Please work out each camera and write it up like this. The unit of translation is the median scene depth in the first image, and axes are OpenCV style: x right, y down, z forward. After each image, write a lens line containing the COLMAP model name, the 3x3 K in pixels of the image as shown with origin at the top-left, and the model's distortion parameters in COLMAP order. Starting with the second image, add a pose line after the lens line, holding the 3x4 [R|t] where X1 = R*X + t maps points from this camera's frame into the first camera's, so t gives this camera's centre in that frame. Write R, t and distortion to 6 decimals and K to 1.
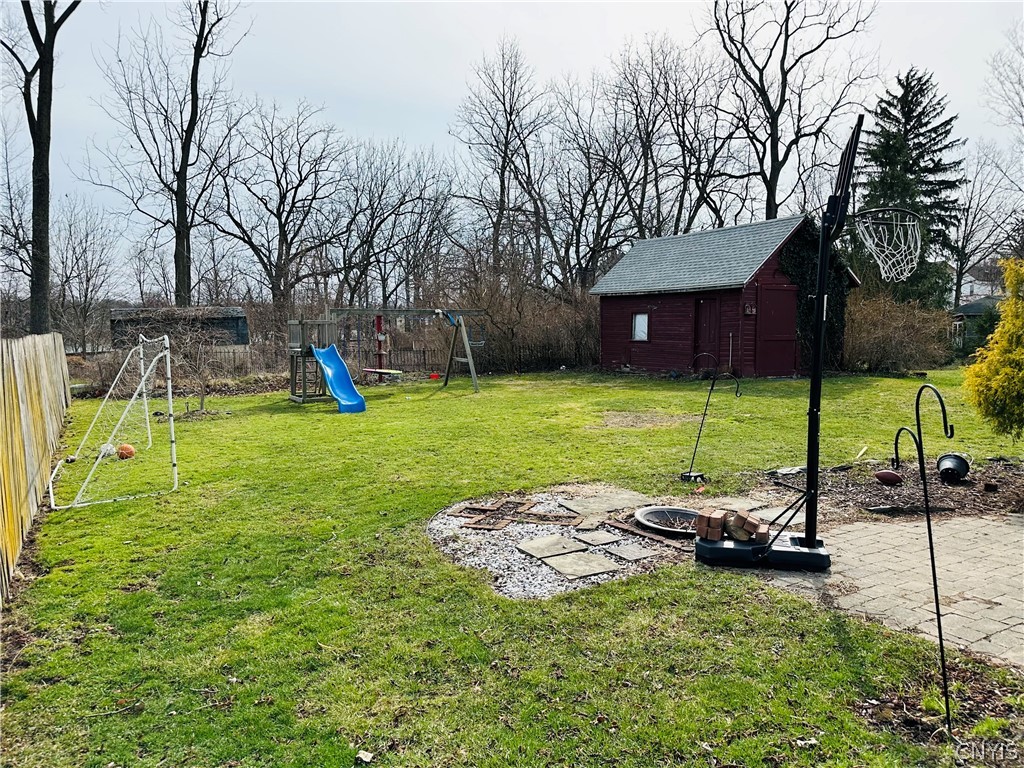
lens RADIAL K [[770.9, 0, 513.6], [0, 770.9, 386.4], [0, 0, 1]] dist [0.059353, -0.001071]
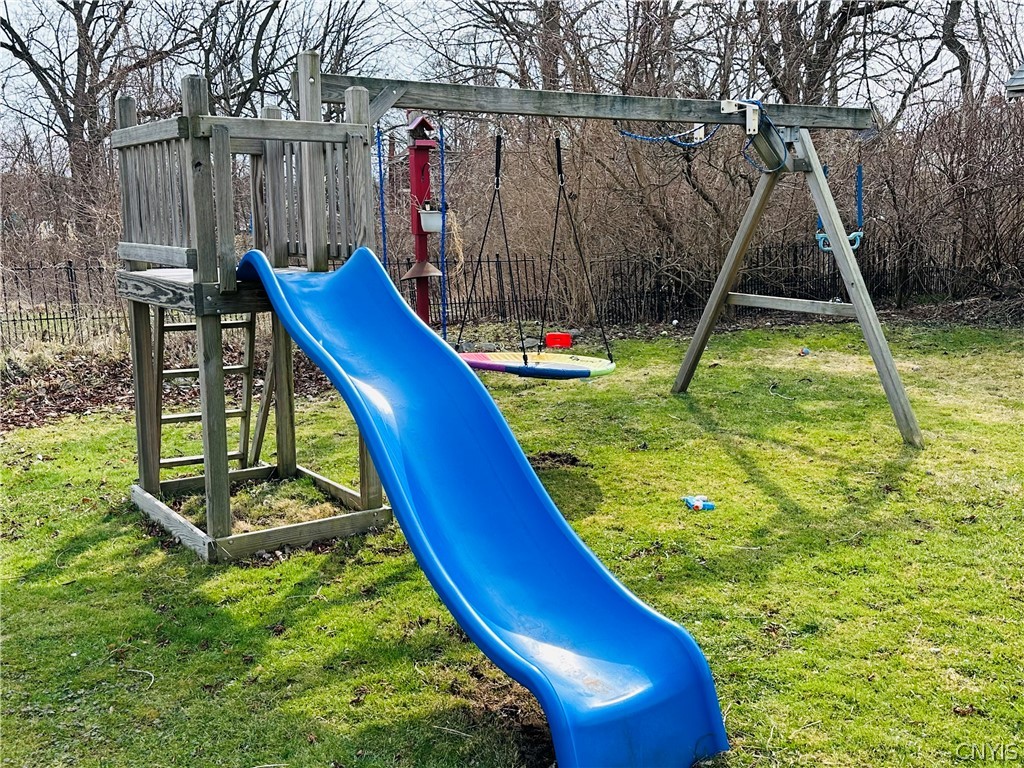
lens RADIAL K [[1072.9, 0, 510.1], [0, 1072.9, 387.9], [0, 0, 1]] dist [0.008978, 0.000000]
pose [[0.996881, -0.011202, 0.078124, -0.052190], [0.004471, 0.996302, 0.085800, -0.010290], [-0.078796, -0.085183, 0.993245, 0.175213]]
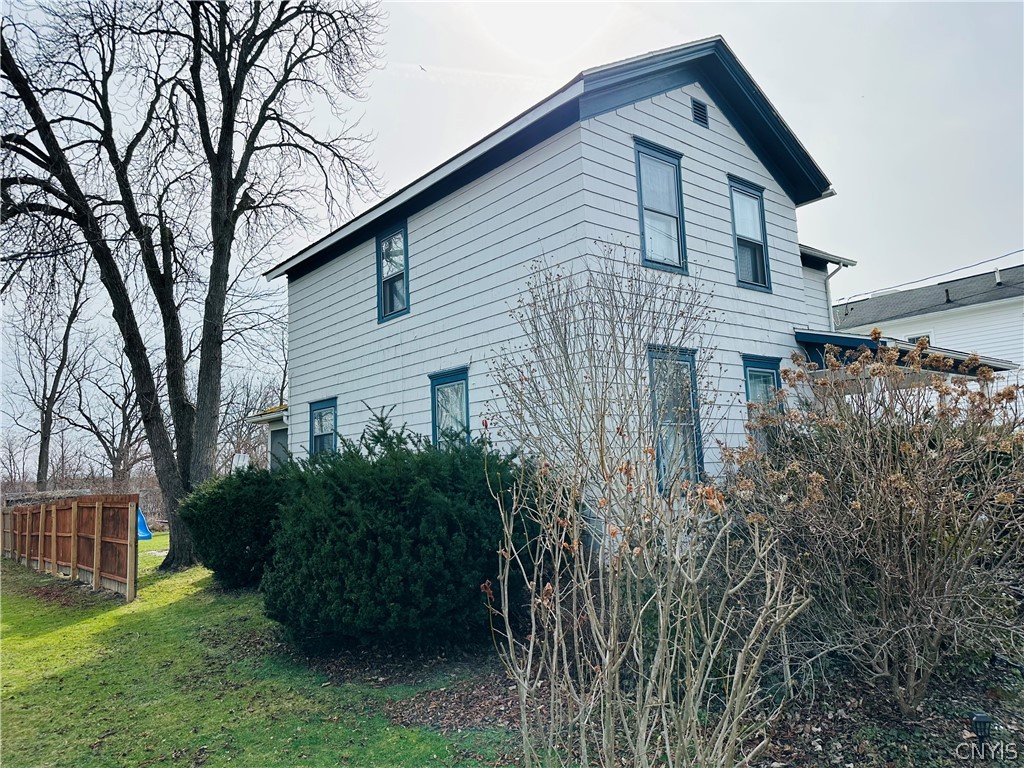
lens RADIAL K [[713.8, 0, 512.7], [0, 713.8, 385.0], [0, 0, 1]] dist [0.010078, 0.002942]
pose [[0.979046, -0.002933, 0.203619, 0.075528], [0.047575, 0.975521, -0.214699, 0.017518], [-0.198004, 0.219887, 0.955219, -0.230262]]
